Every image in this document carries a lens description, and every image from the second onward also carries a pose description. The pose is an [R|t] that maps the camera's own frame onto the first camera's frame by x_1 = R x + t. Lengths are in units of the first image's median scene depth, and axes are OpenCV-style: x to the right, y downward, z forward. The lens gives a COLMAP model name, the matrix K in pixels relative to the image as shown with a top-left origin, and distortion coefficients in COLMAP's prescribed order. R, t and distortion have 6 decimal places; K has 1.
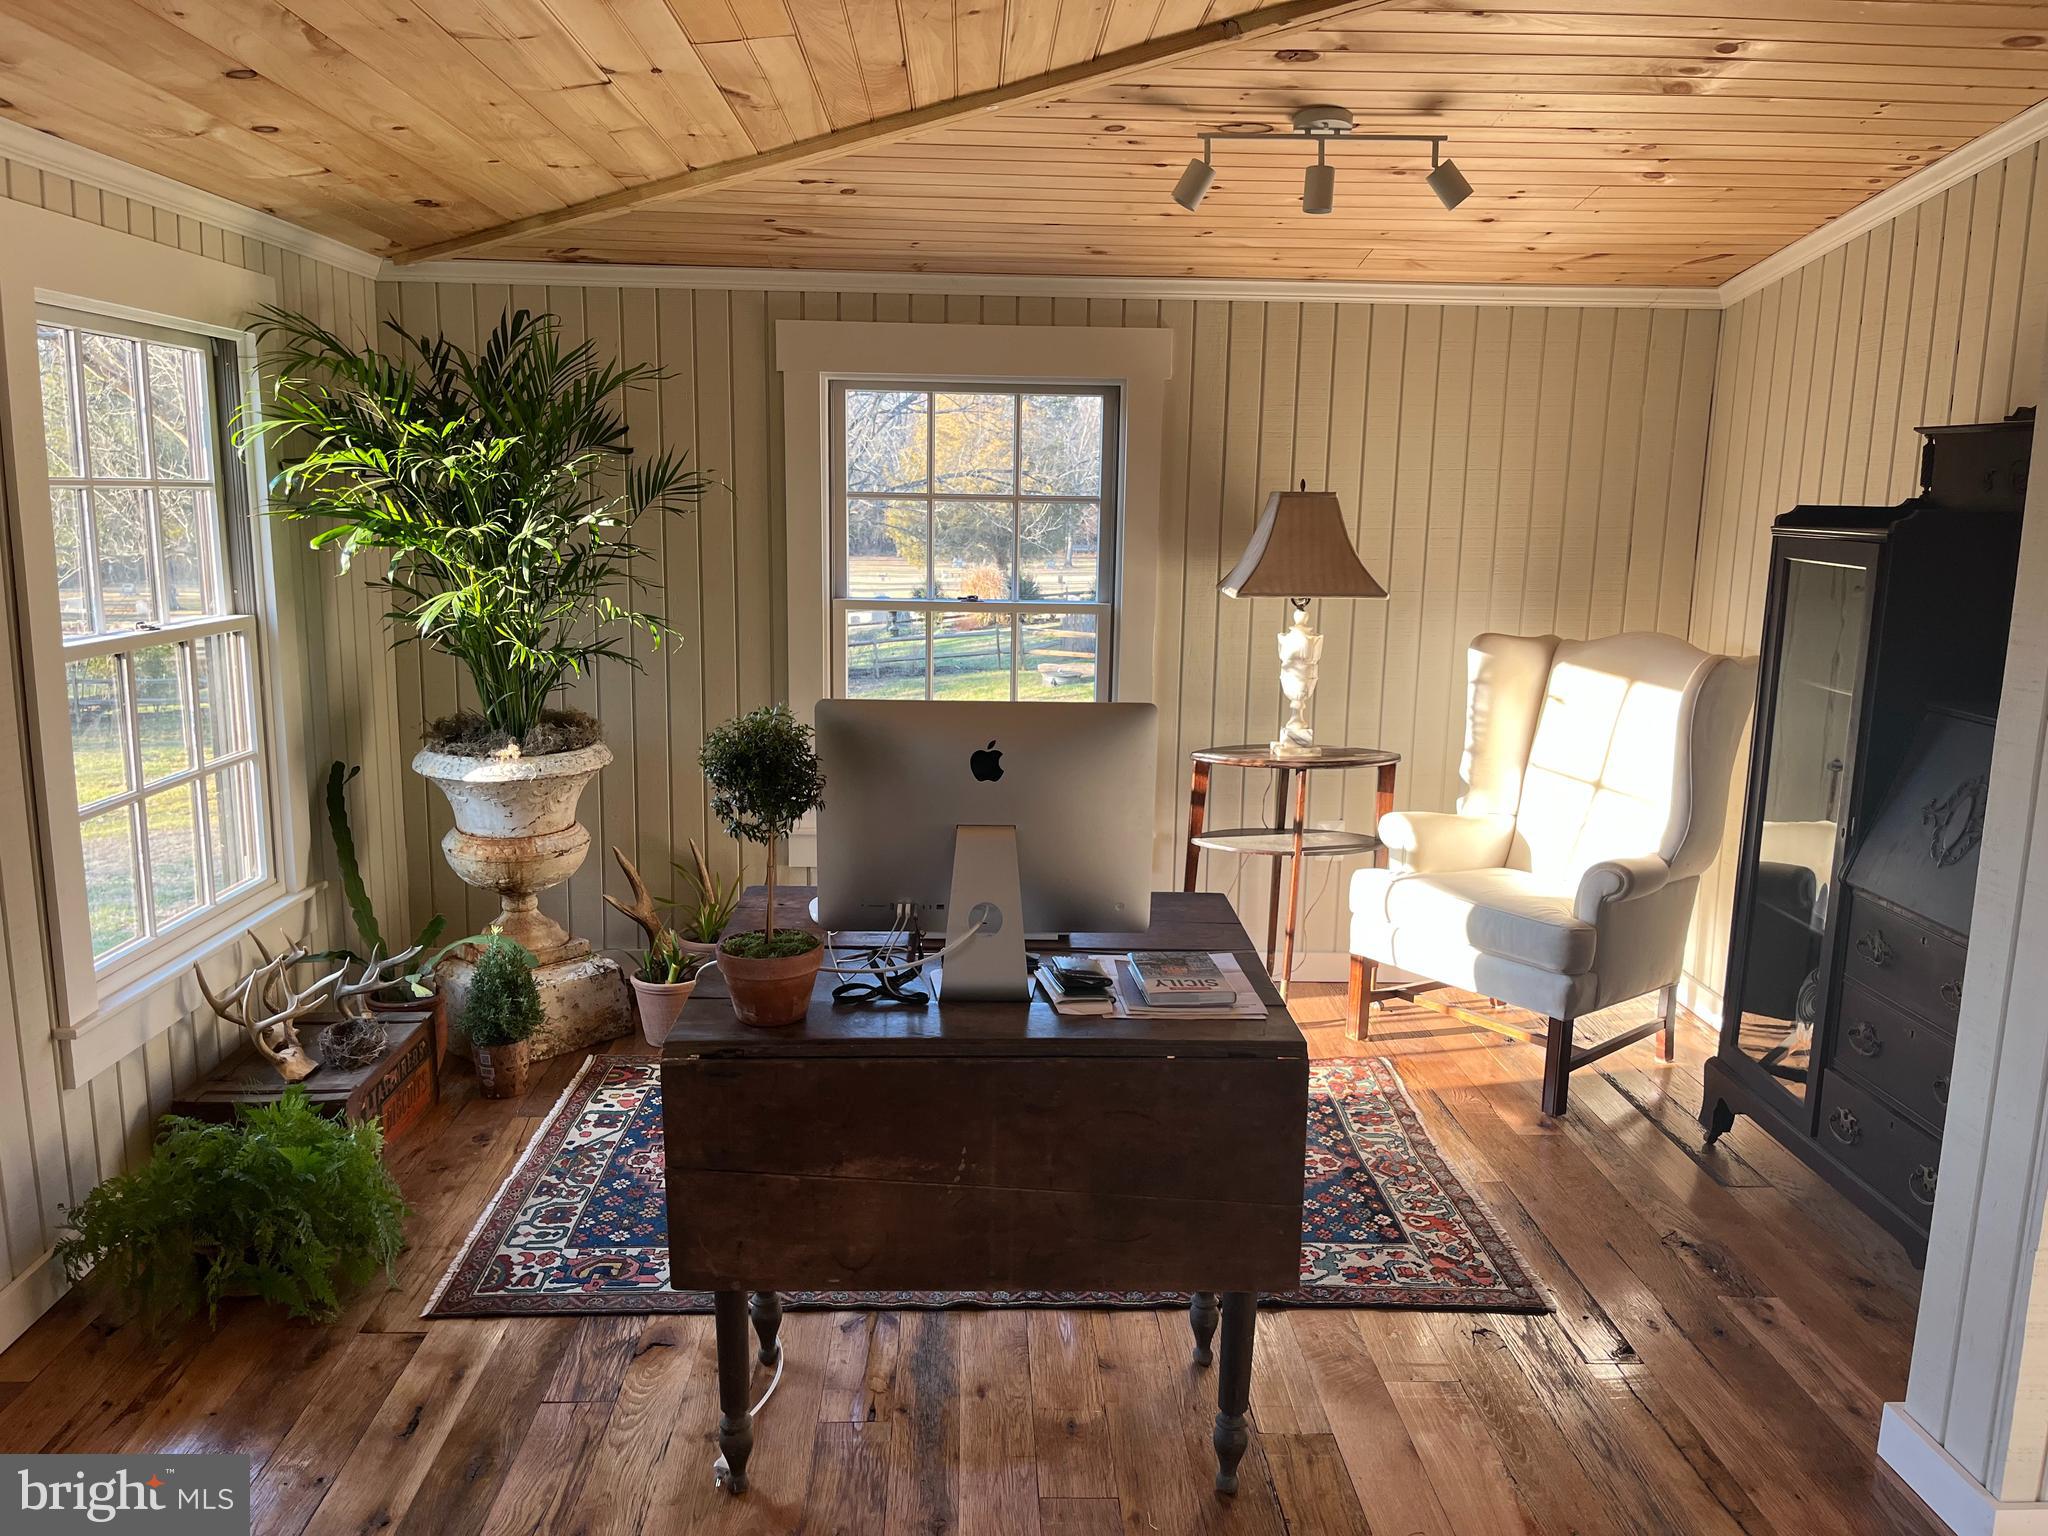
lens RADIAL K [[1556.0, 0, 1019.1], [0, 1556.0, 779.5], [0, 0, 1]] dist [0.001107, -0.000285]
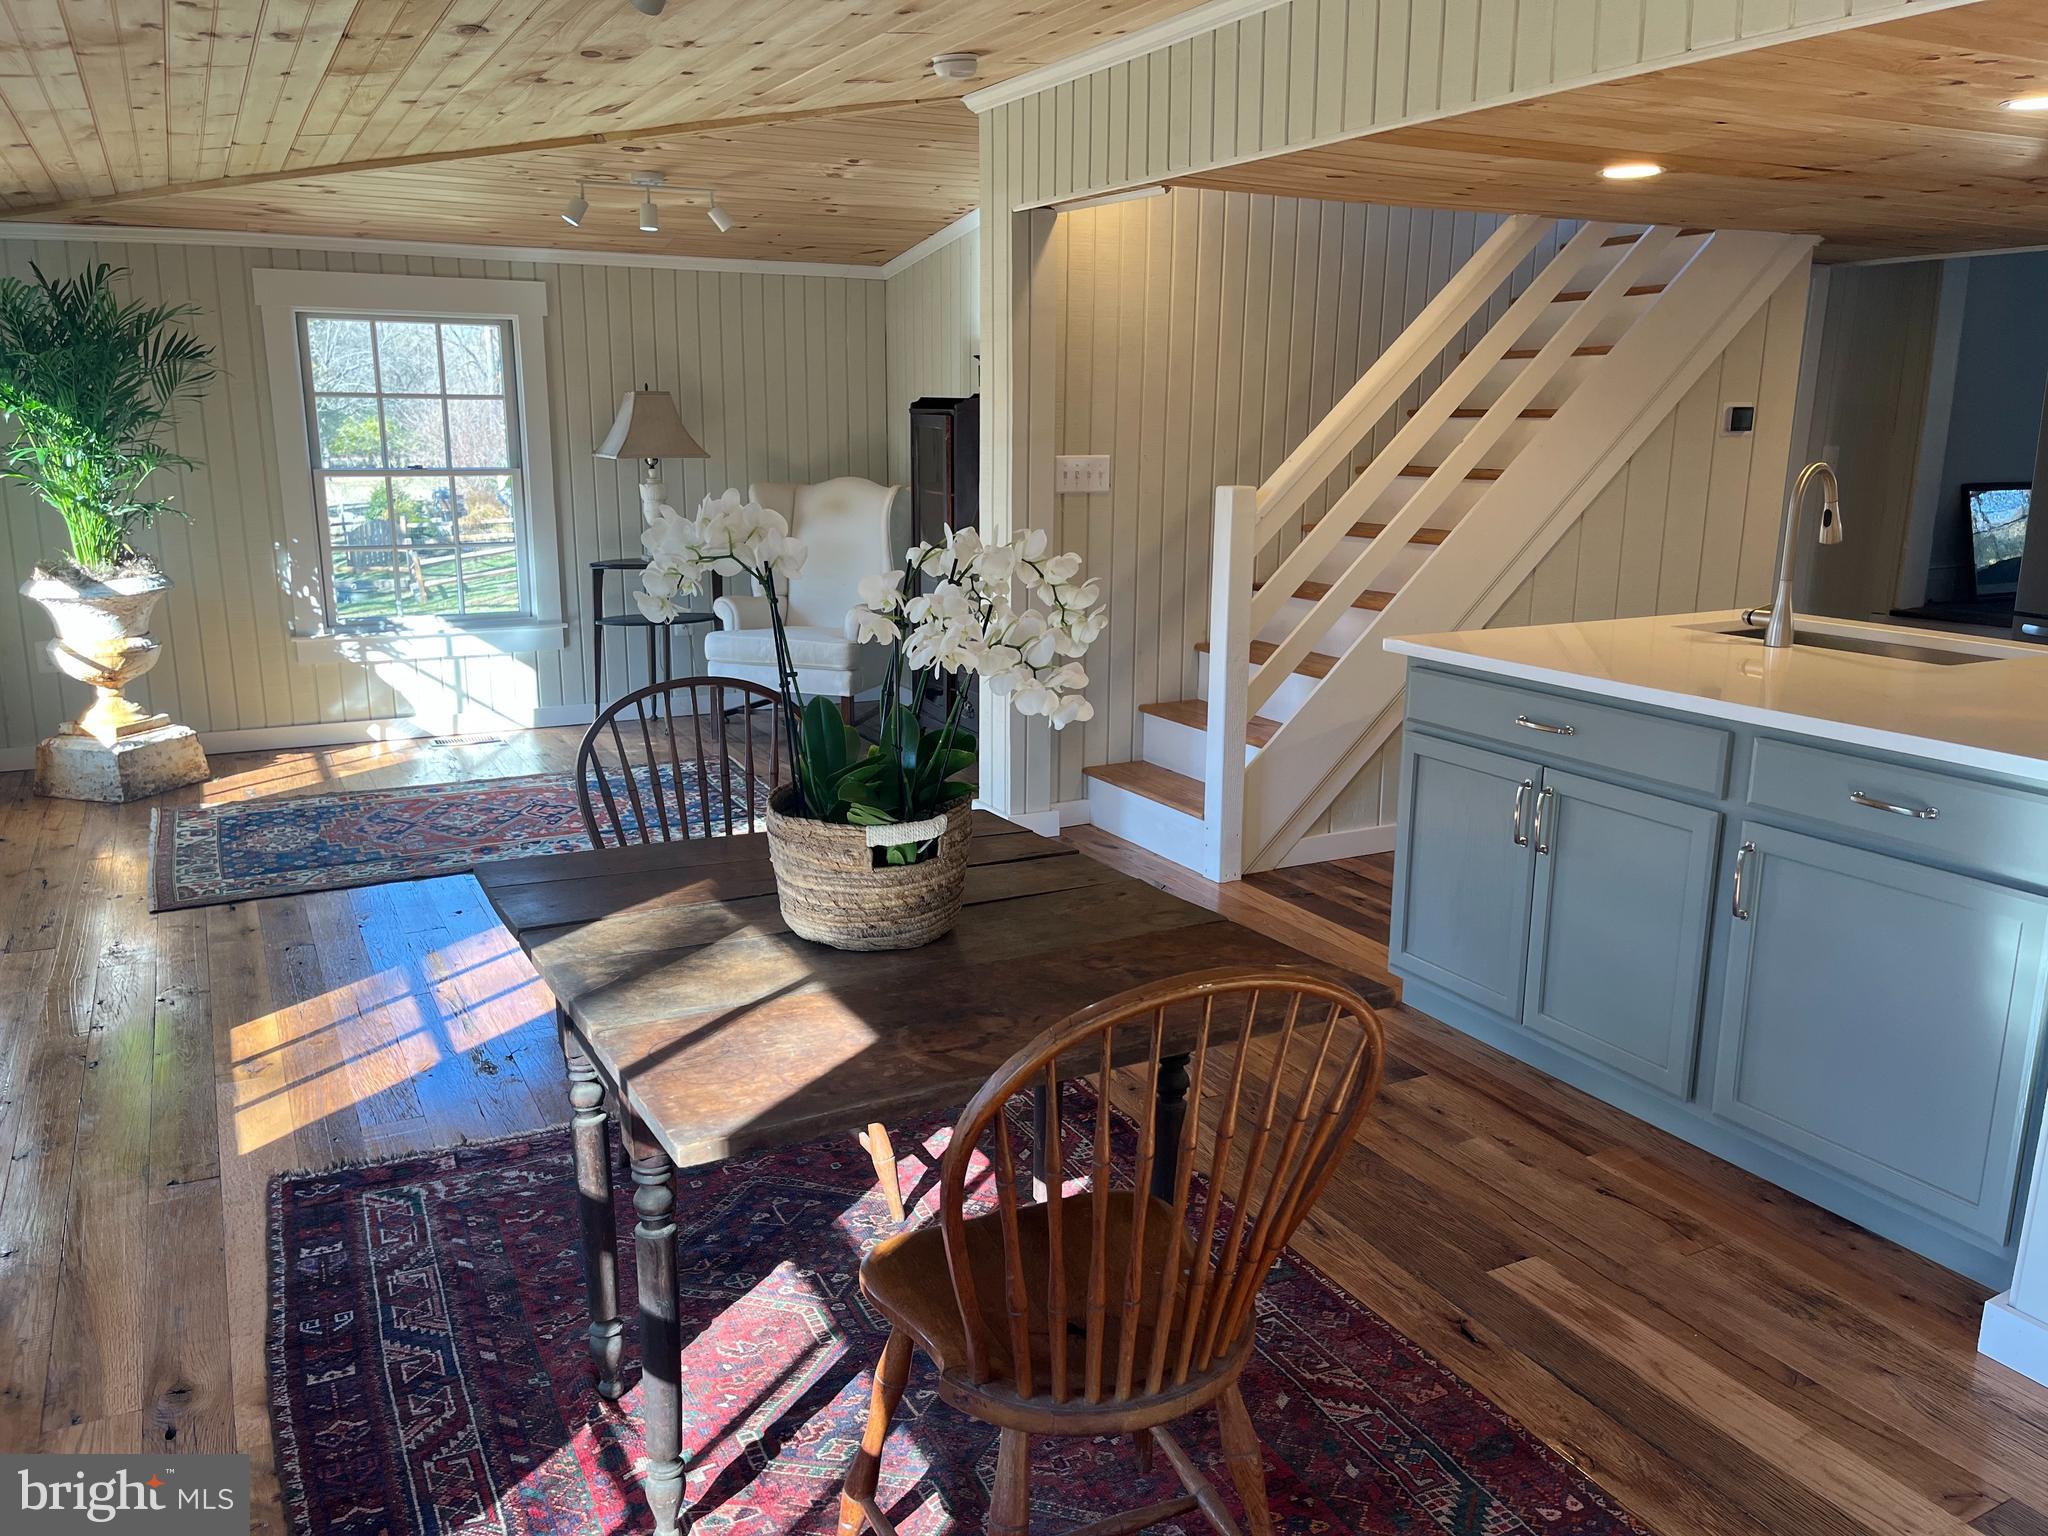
lens RADIAL K [[1573.8, 0, 1030.0], [0, 1573.8, 761.6], [0, 0, 1]] dist [0.021986, -0.000055]
pose [[0.900587, -0.101252, 0.422718, -0.190778], [0.084523, 0.994721, 0.058188, 0.137358], [-0.426379, -0.016674, 0.904391, -0.664189]]
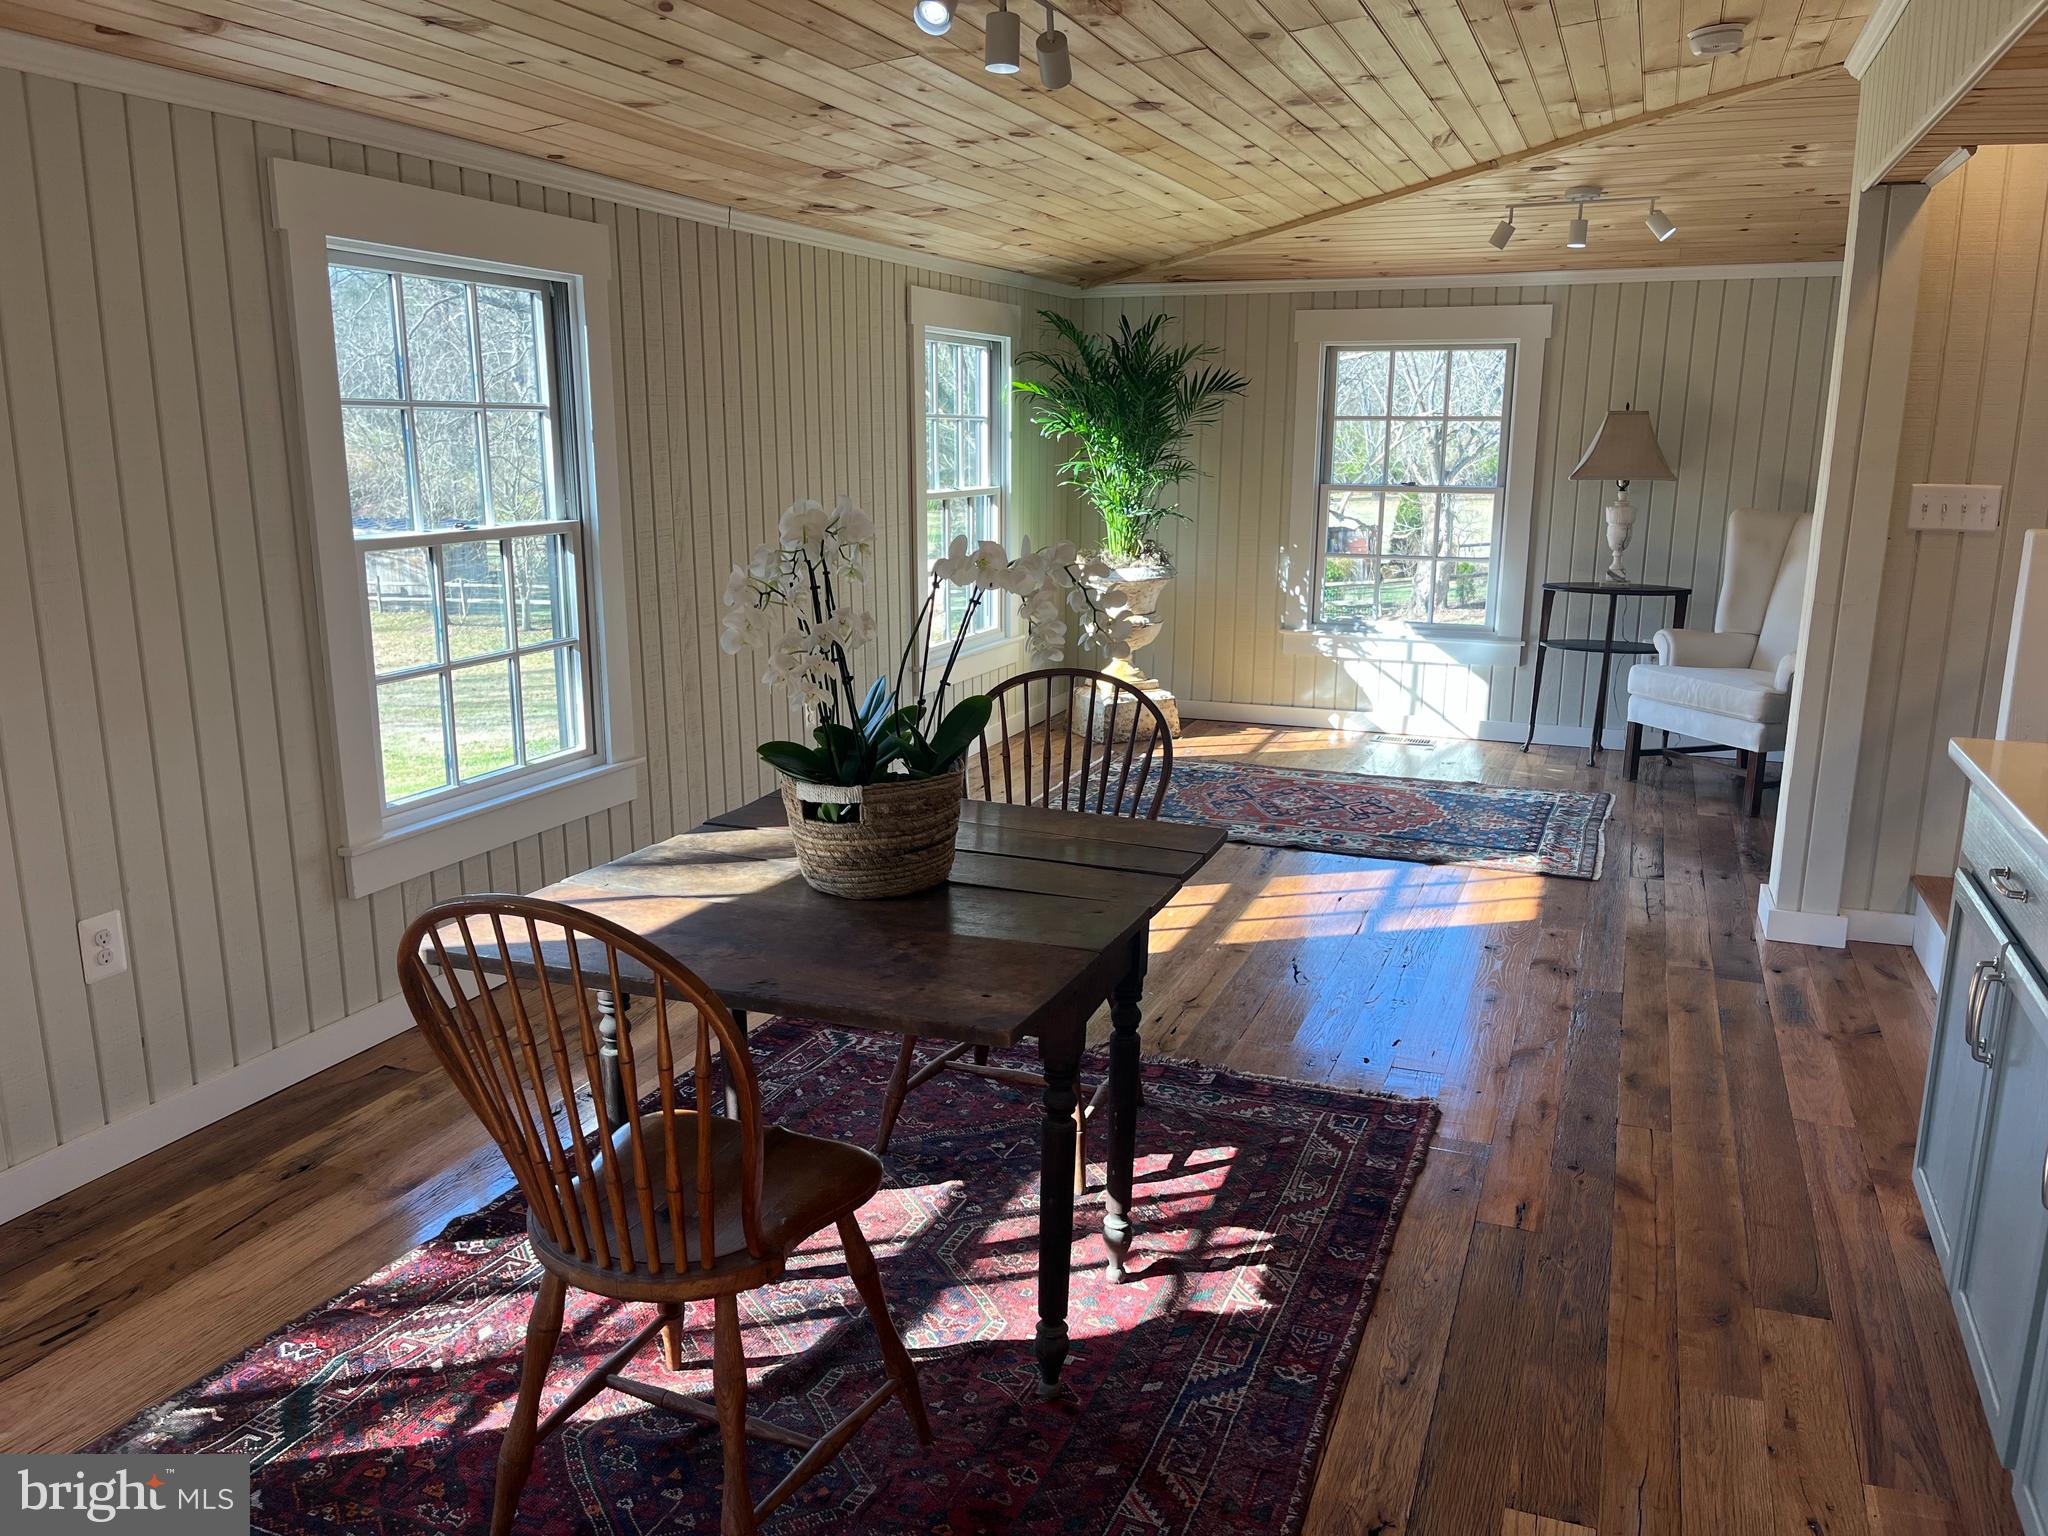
lens RADIAL K [[1564.8, 0, 1014.5], [0, 1564.8, 767.6], [0, 0, 1]] dist [0.003156, 0.000231]
pose [[0.912670, 0.076238, -0.401523, 0.298703], [-0.065175, 0.997024, 0.041163, 0.148612], [0.403466, -0.011399, 0.914924, -0.692476]]
